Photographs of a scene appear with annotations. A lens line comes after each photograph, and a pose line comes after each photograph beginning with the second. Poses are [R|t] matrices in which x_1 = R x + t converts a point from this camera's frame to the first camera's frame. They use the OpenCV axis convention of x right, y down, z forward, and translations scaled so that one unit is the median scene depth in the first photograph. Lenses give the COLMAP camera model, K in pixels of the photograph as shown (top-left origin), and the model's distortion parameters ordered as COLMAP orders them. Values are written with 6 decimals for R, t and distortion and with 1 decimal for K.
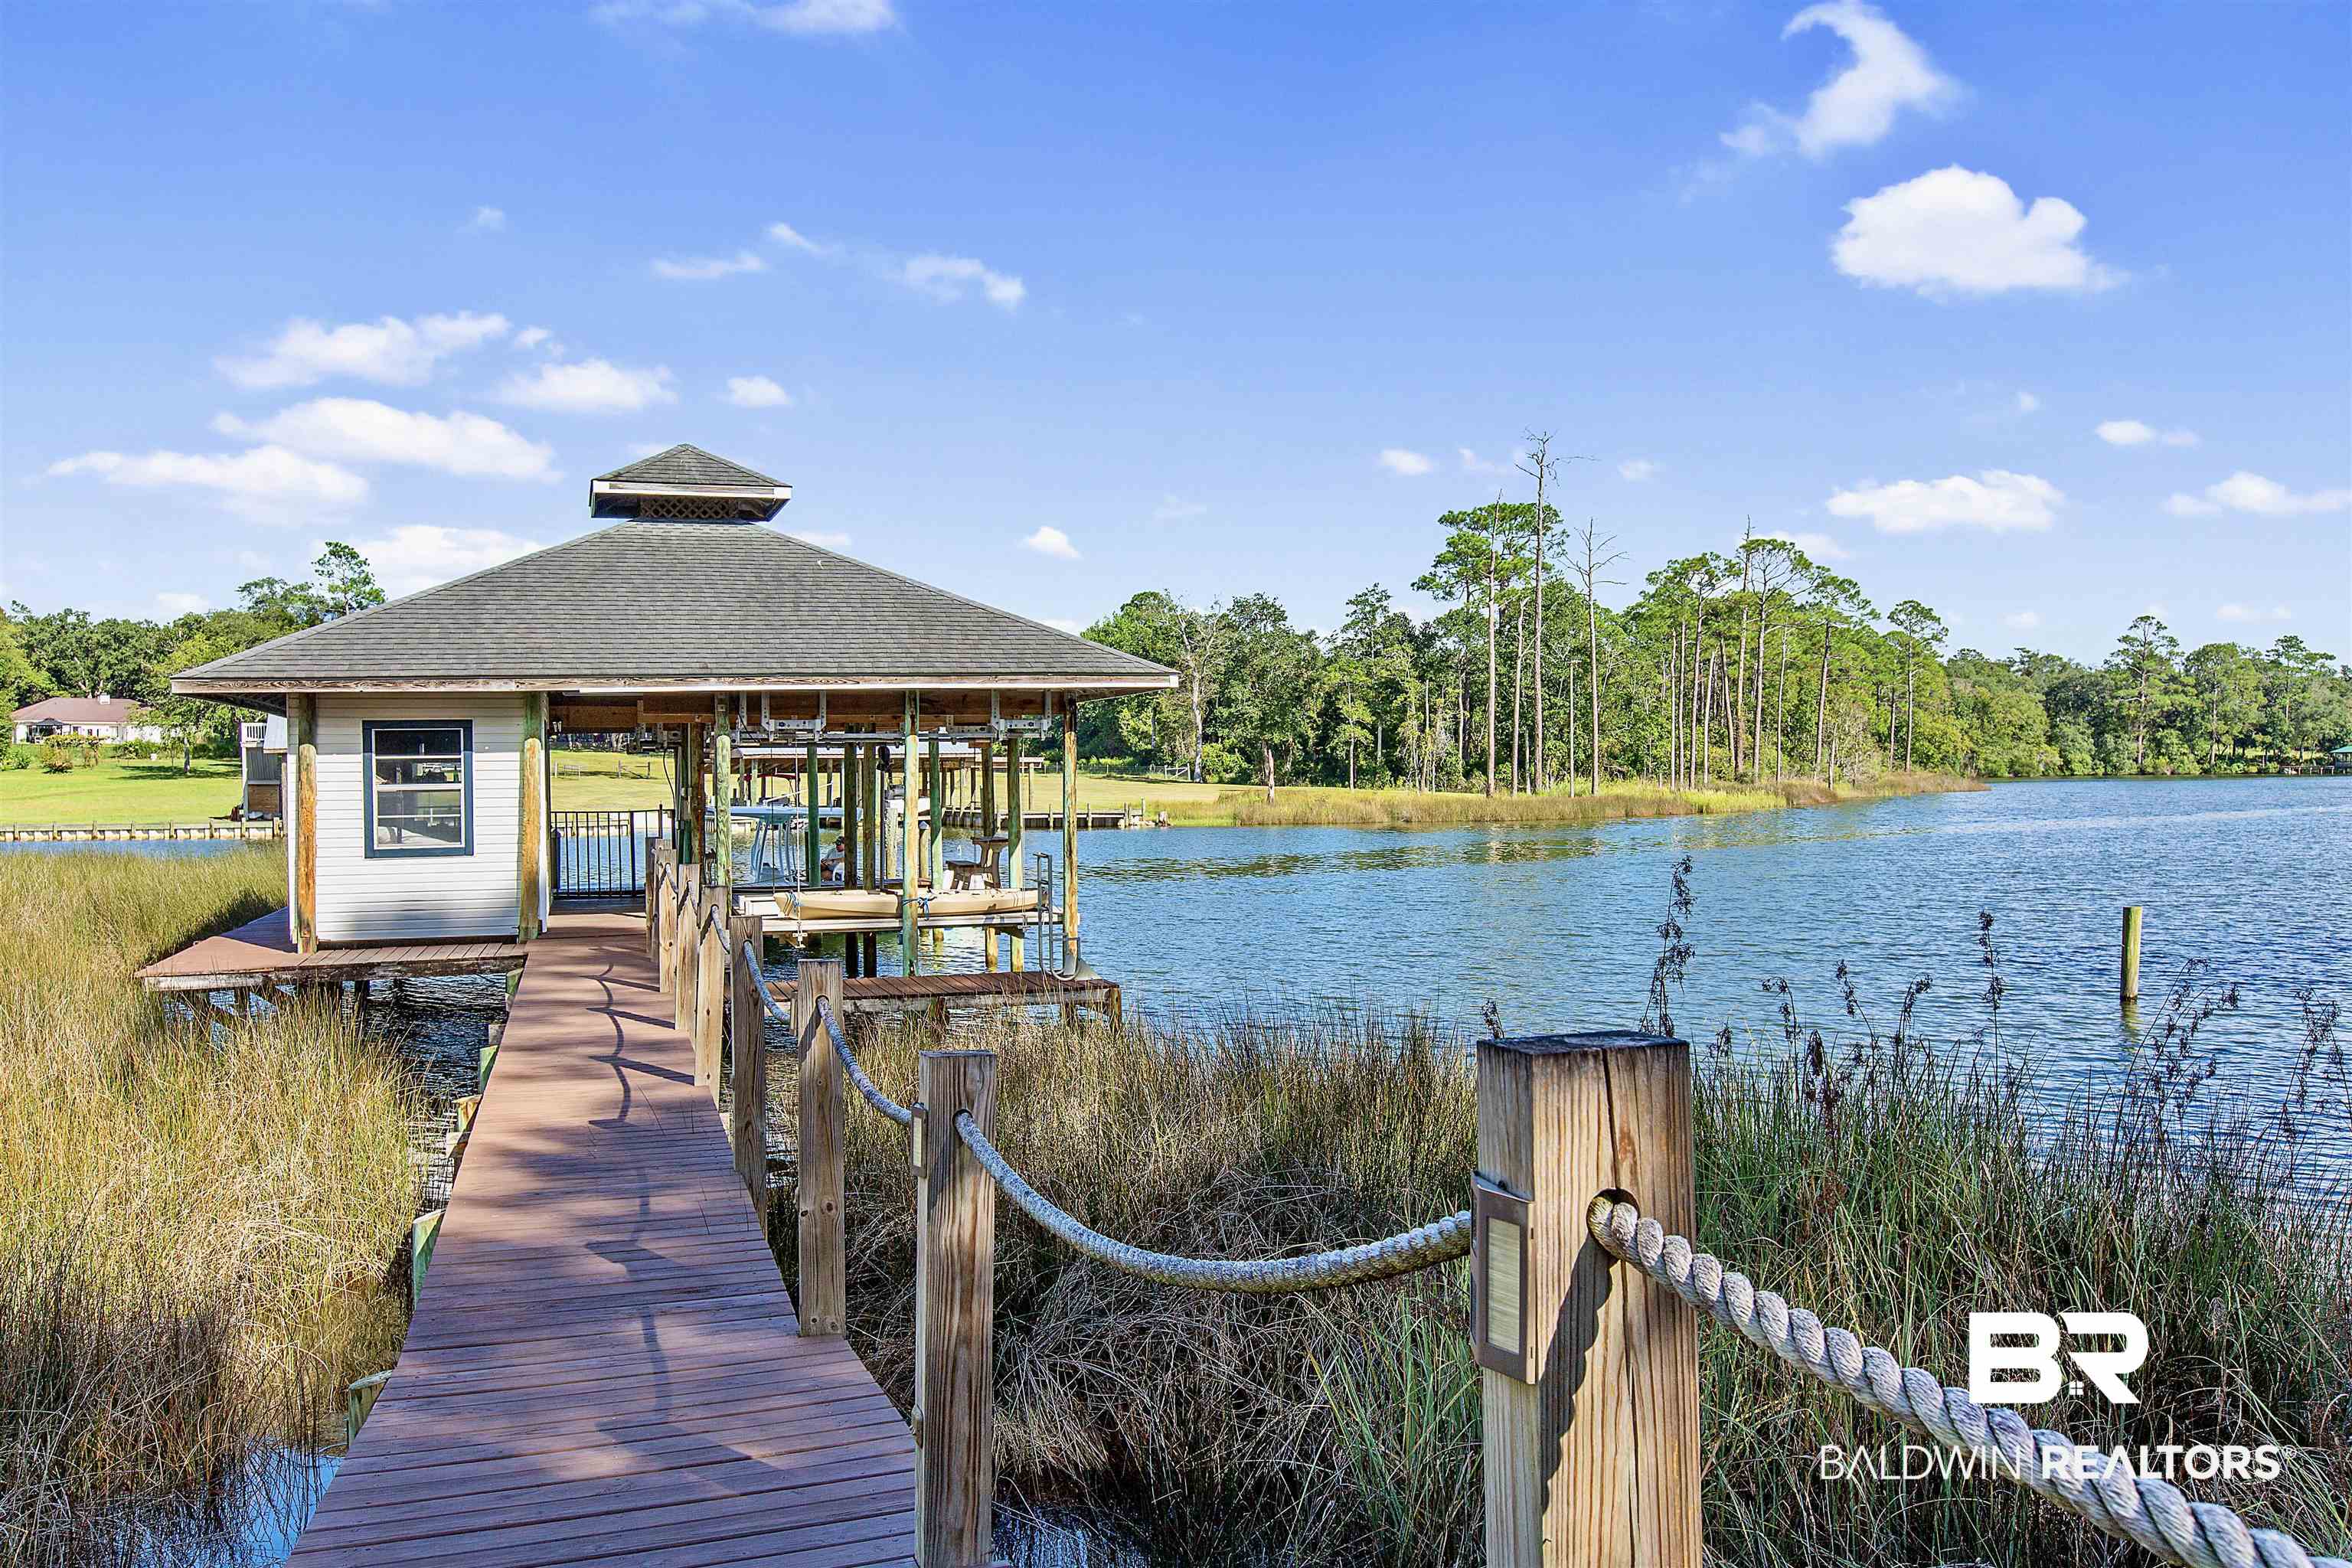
lens RADIAL K [[1817.5, 0, 1176.0], [0, 1817.5, 784.0], [0, 0, 1]] dist [-0.003220, -0.000625]
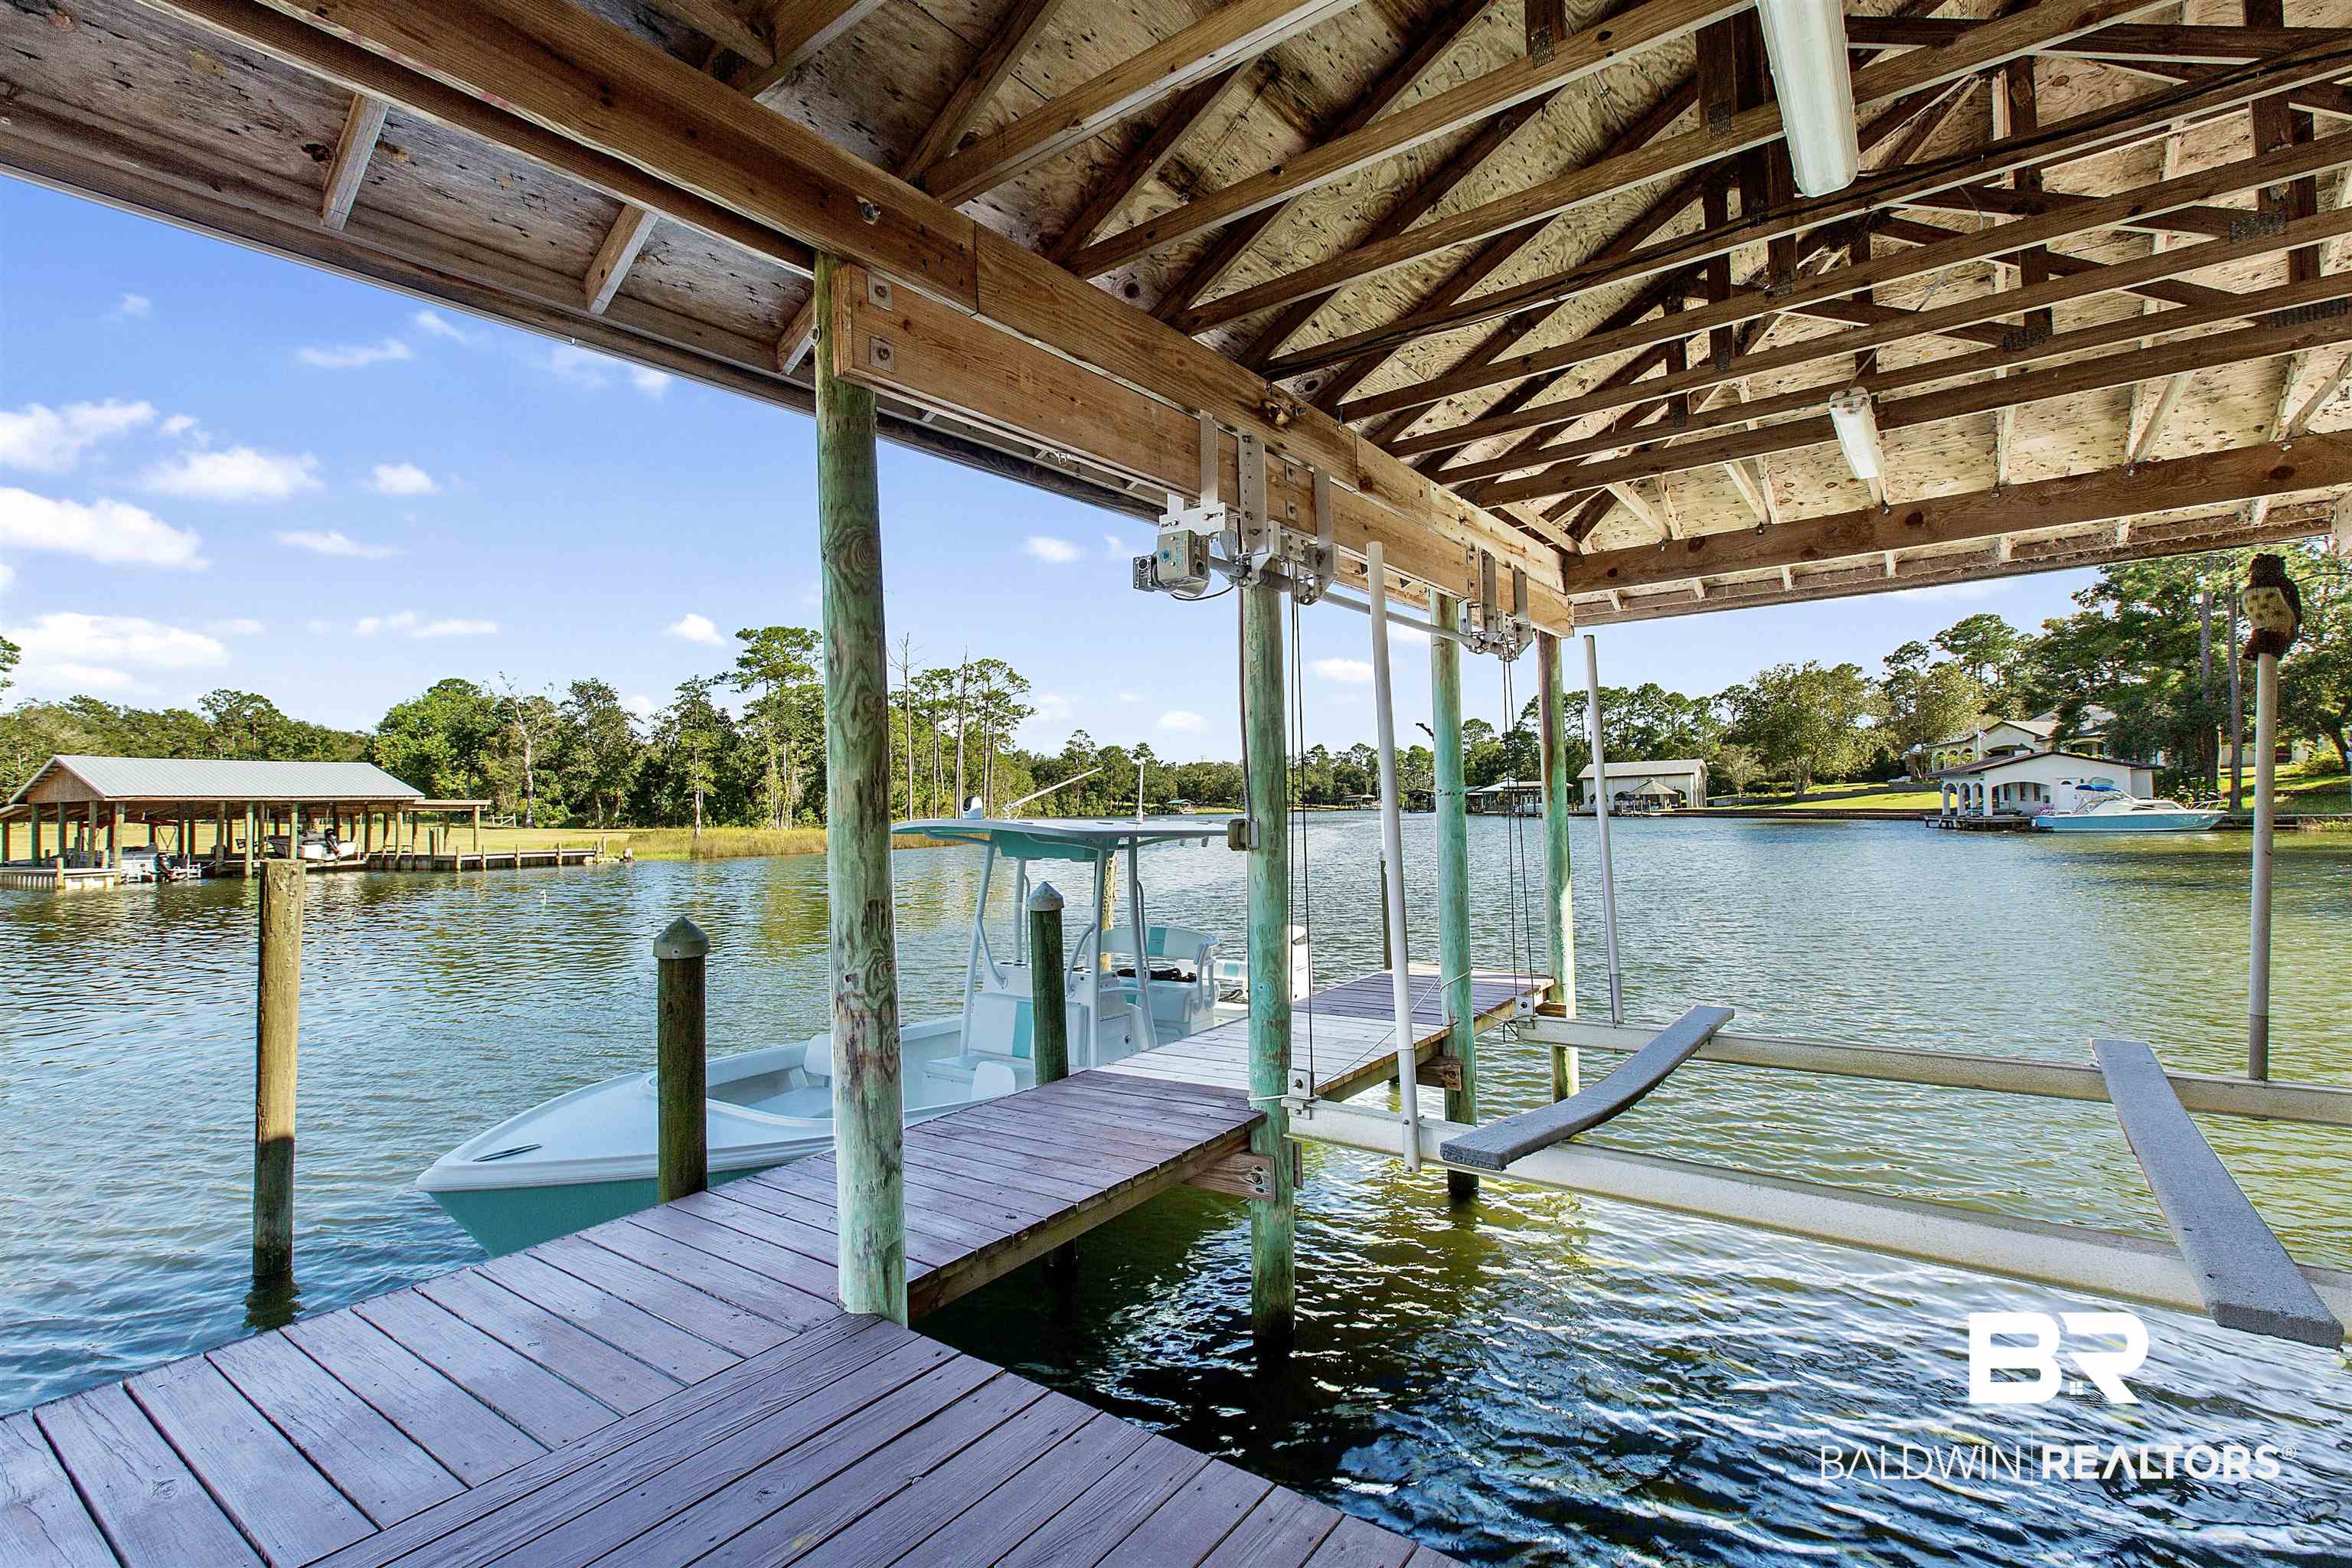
lens RADIAL K [[1103.9, 0, 1176.0], [0, 1103.9, 784.0], [0, 0, 1]] dist [0.044416, 0.000107]
pose [[0.834259, 0.001192, 0.551371, -0.044341], [0.019640, 0.999299, -0.031877, 0.001967], [-0.551023, 0.037422, 0.833651, 0.118891]]
